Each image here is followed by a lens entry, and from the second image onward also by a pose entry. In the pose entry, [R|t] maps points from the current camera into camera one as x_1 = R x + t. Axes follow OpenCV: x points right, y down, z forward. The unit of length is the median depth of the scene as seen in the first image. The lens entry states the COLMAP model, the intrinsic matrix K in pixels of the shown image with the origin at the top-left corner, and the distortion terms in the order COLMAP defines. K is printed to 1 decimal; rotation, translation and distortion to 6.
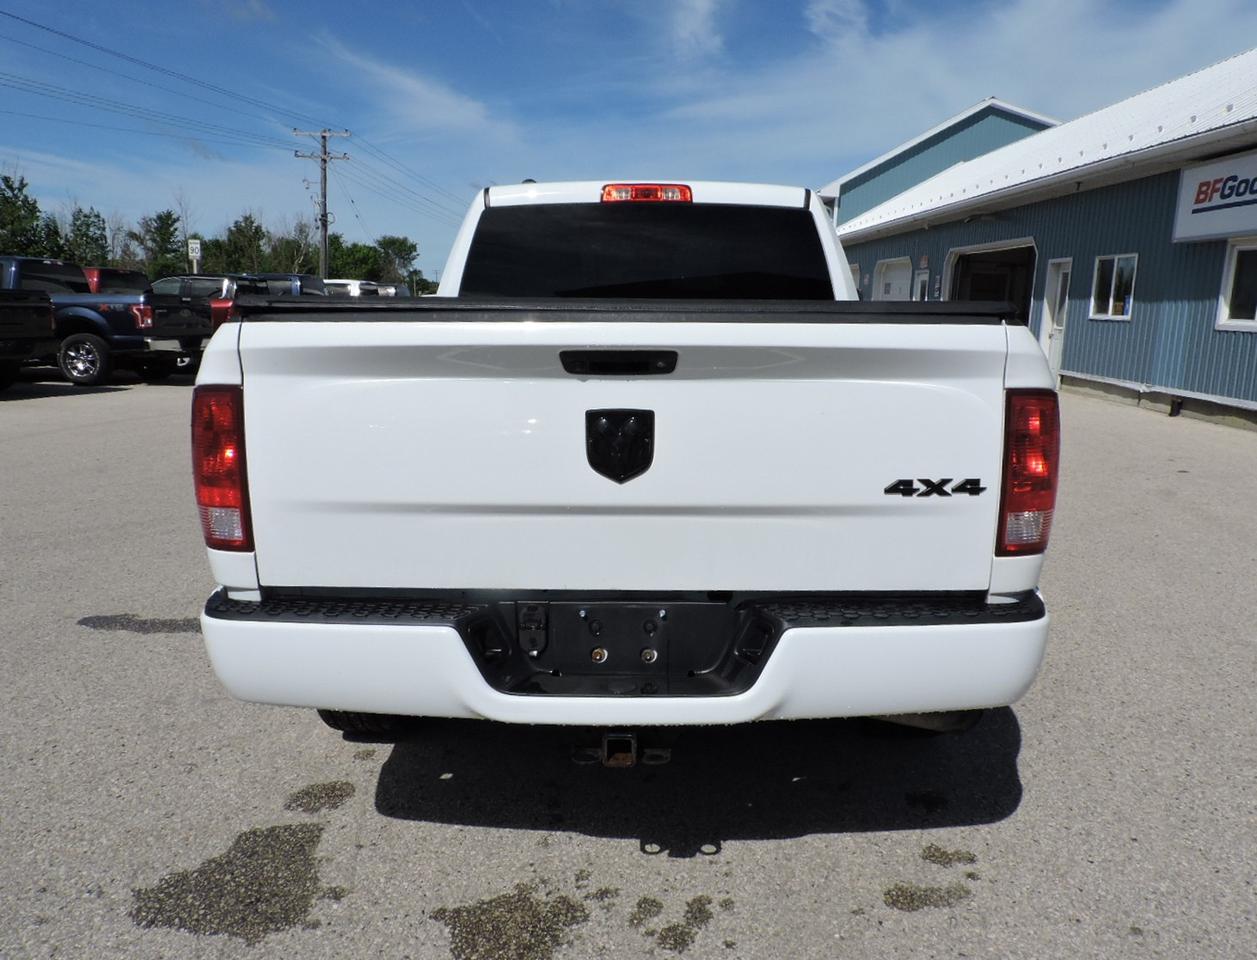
lens RADIAL K [[975.3, 0, 657.1], [0, 975.3, 494.5], [0, 0, 1]] dist [-0.023118, 0.000391]
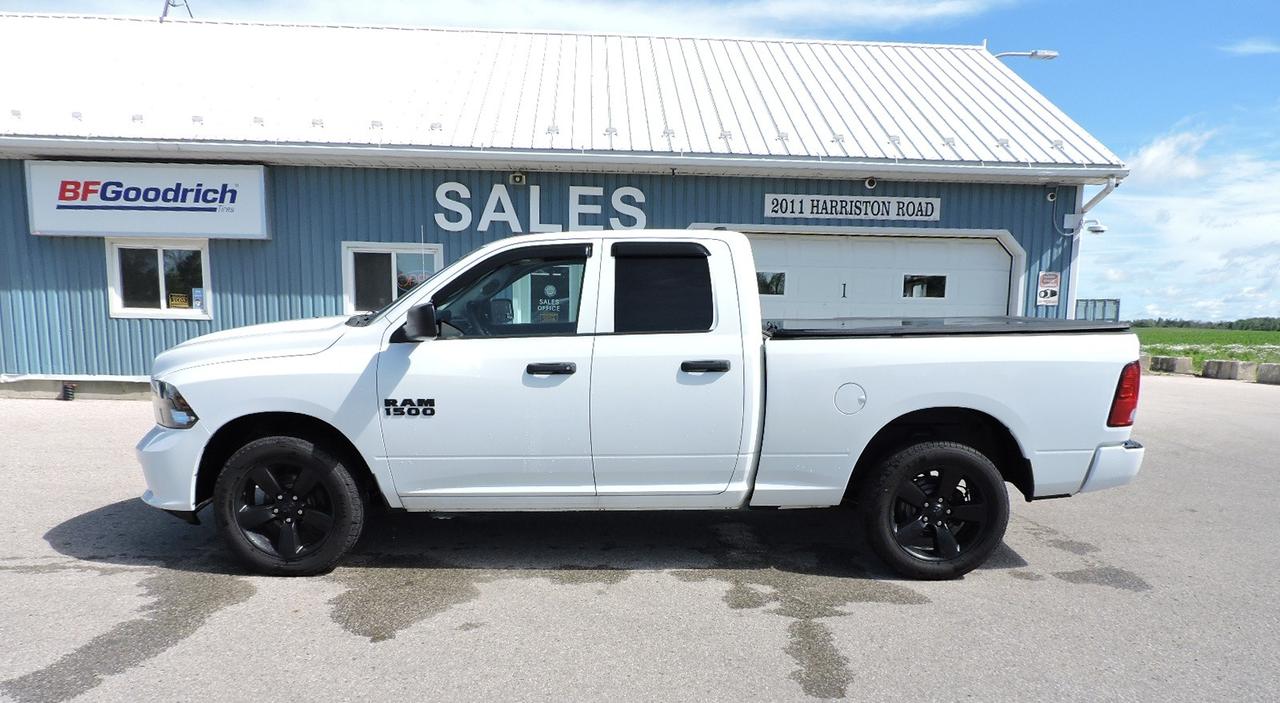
lens RADIAL K [[936.5, 0, 640.5], [0, 936.5, 462.9], [0, 0, 1]] dist [-0.004294, -0.001868]
pose [[-0.054029, -0.181362, 0.981931, -0.881549], [0.178277, 0.965816, 0.188195, -0.166550], [-0.982496, 0.185224, -0.019849, 0.735267]]
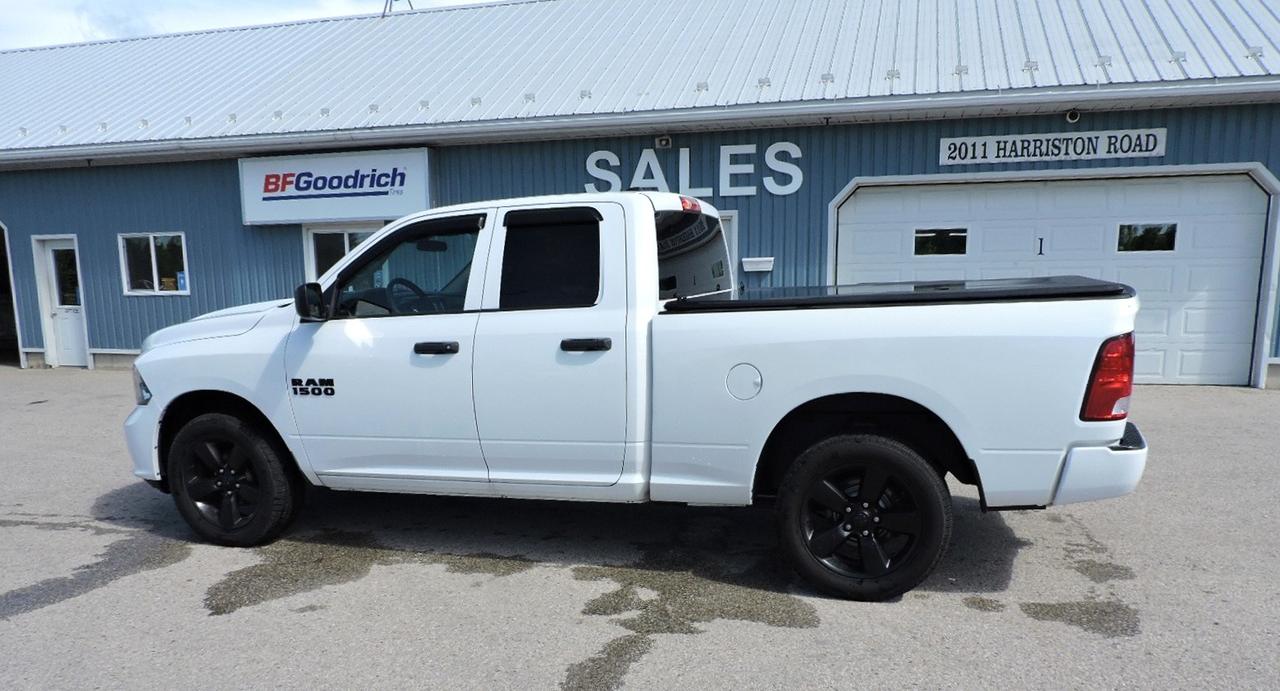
lens RADIAL K [[965.6, 0, 639.4], [0, 965.6, 461.0], [0, 0, 1]] dist [-0.011995, -0.001131]
pose [[0.278375, -0.203885, 0.938583, -0.796355], [0.205979, 0.967146, 0.148998, -0.106247], [-0.938126, 0.151852, 0.311225, 0.419773]]
